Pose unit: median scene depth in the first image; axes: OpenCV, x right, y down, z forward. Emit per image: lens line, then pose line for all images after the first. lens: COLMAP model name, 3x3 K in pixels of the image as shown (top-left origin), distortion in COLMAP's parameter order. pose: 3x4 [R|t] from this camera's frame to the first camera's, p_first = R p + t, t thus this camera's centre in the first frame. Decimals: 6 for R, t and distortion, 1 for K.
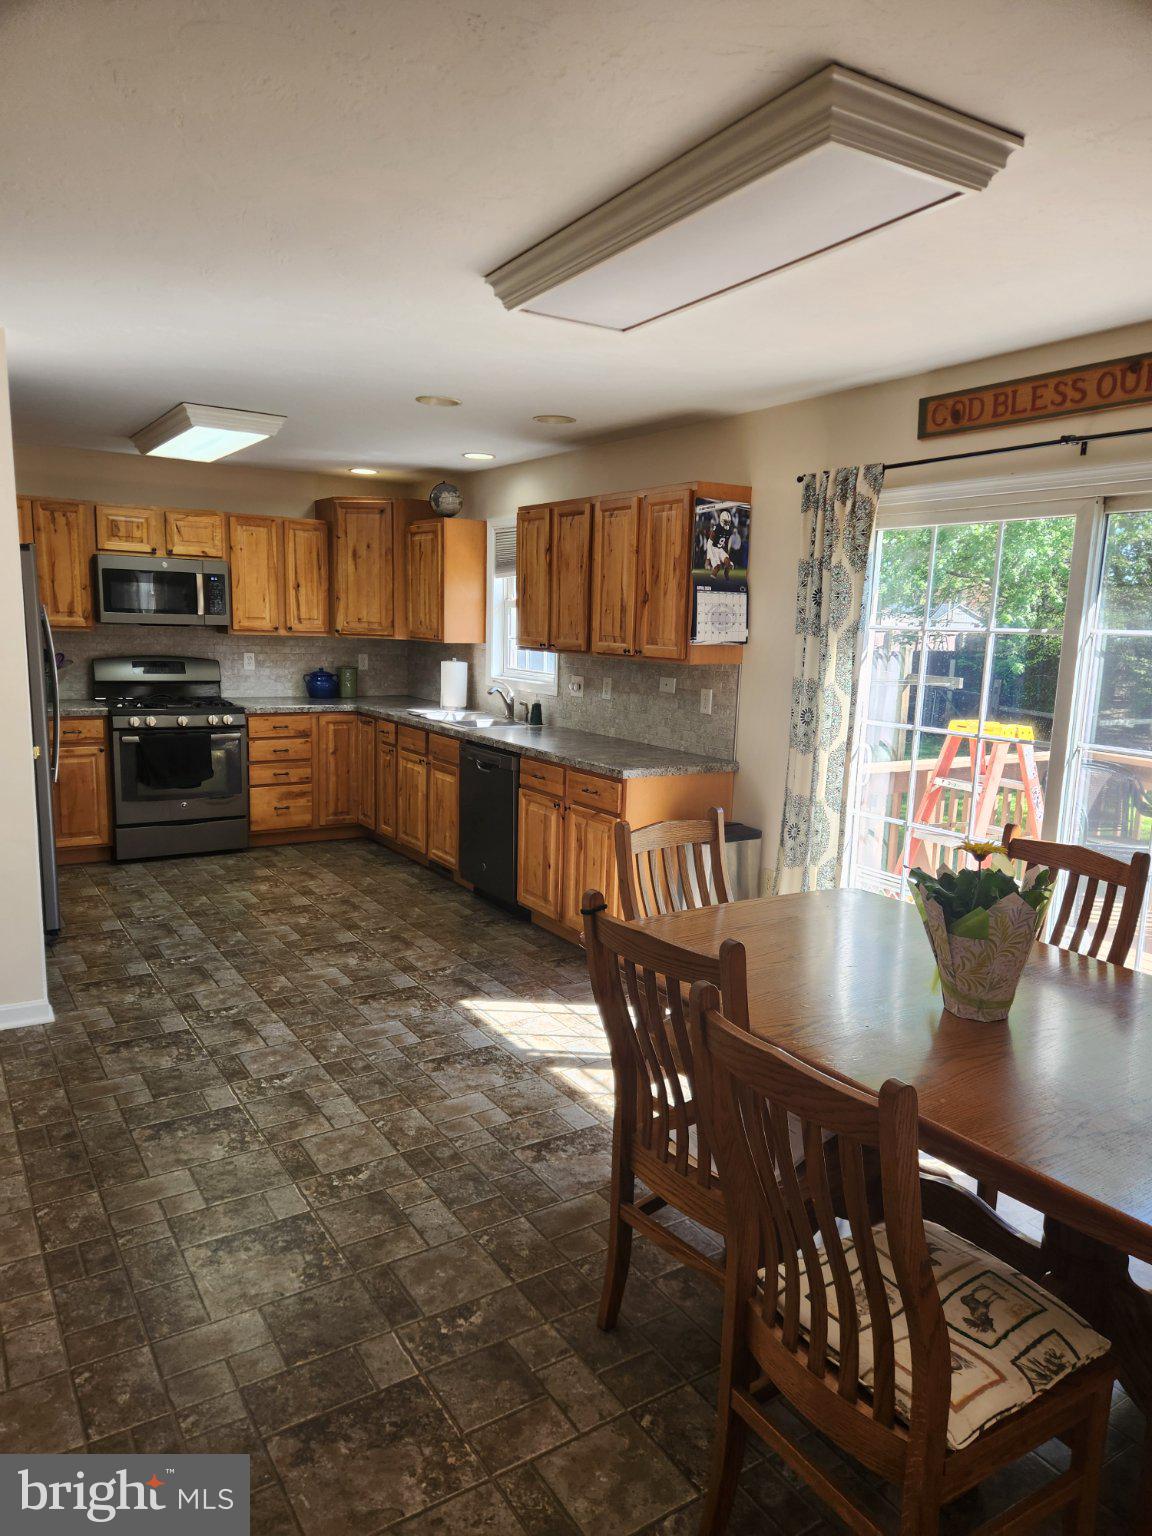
lens RADIAL K [[1046.8, 0, 582.3], [0, 1046.8, 773.9], [0, 0, 1]] dist [0.128499, -0.071816]
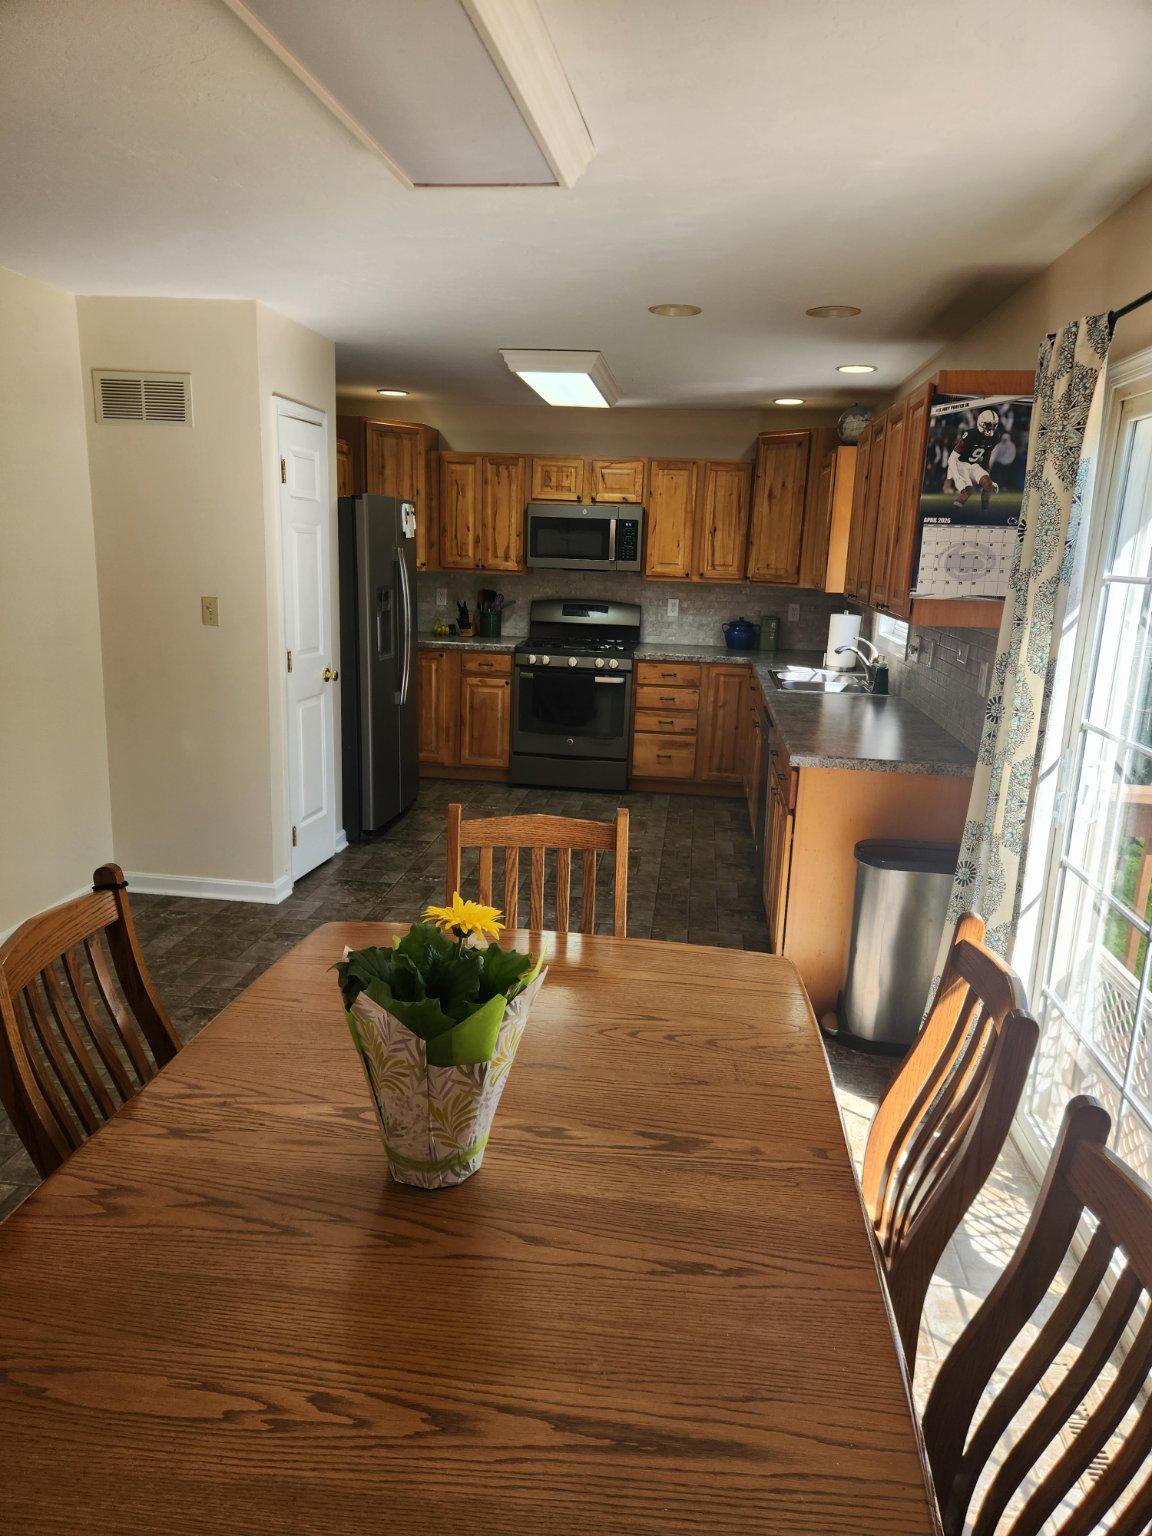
lens RADIAL K [[1046.8, 0, 582.3], [0, 1046.8, 773.9], [0, 0, 1]] dist [0.128499, -0.071816]
pose [[0.777712, 0.136945, -0.613523, 0.265363], [-0.109918, 0.990571, 0.081772, -0.023929], [0.618936, 0.003843, 0.785432, 0.177173]]
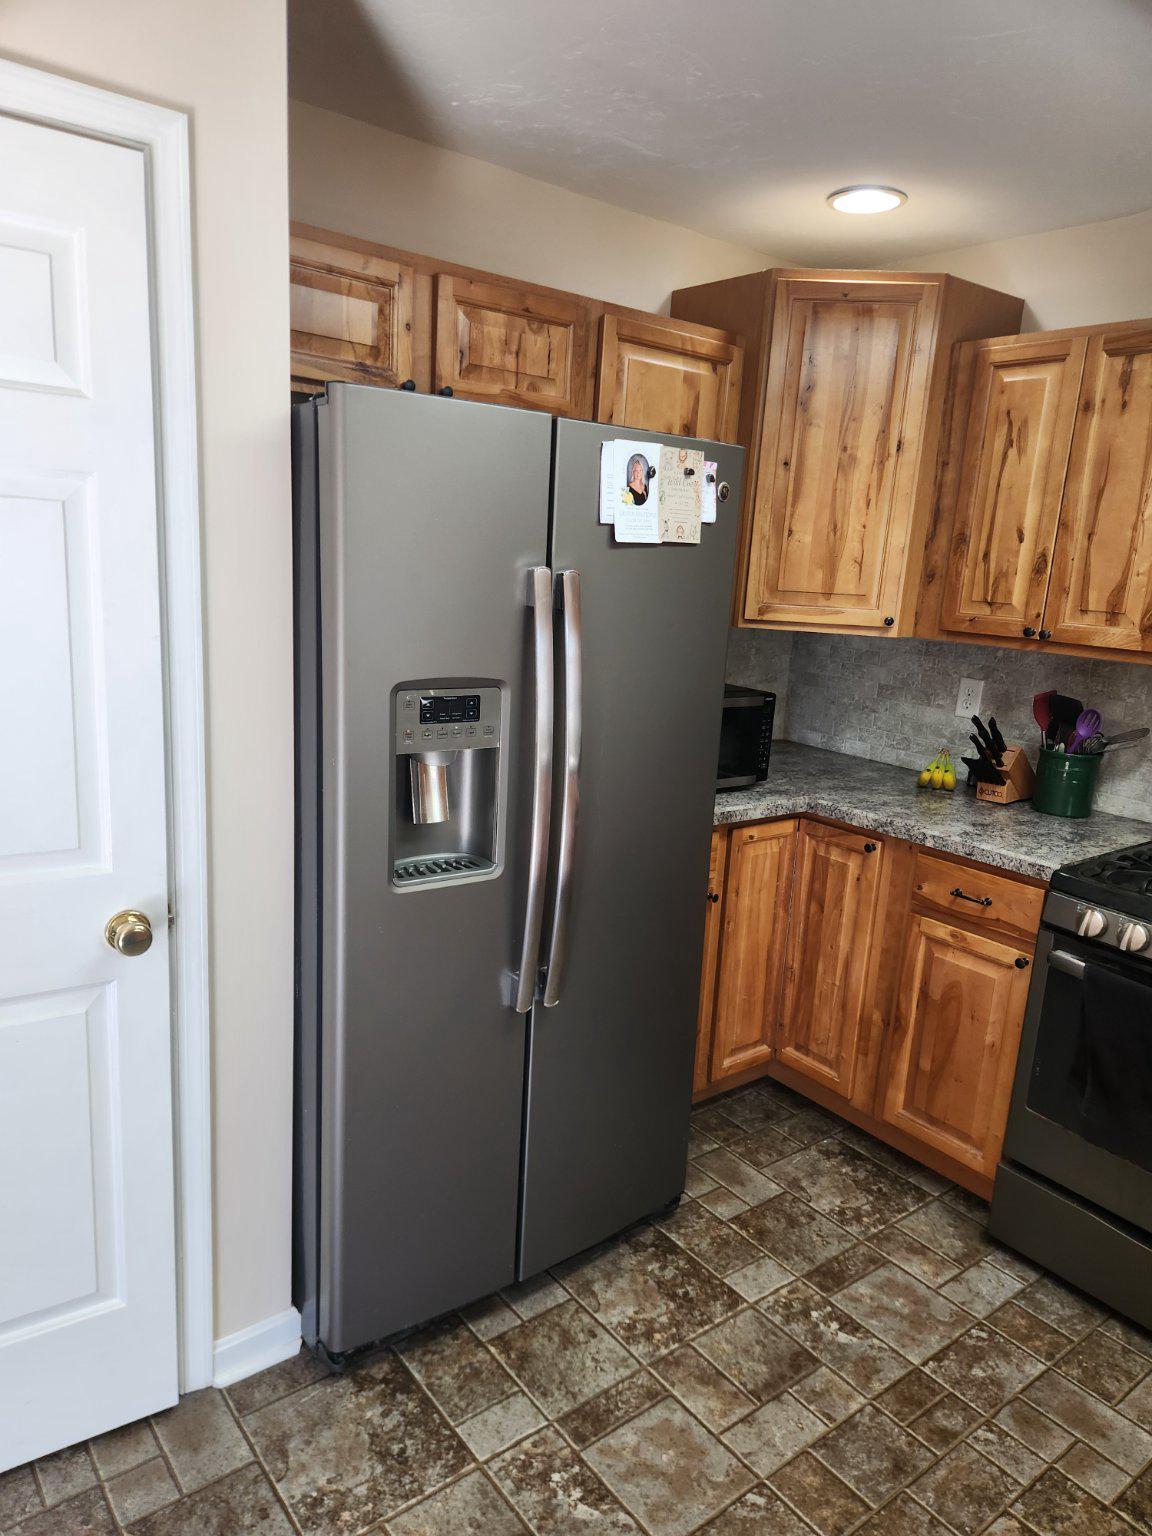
lens RADIAL K [[1046.8, 0, 582.3], [0, 1046.8, 773.9], [0, 0, 1]] dist [0.128499, -0.071816]
pose [[0.098699, 0.190136, -0.976784, -0.087072], [-0.206046, 0.964209, 0.166868, -0.110097], [0.973552, 0.184793, 0.134344, 0.708905]]
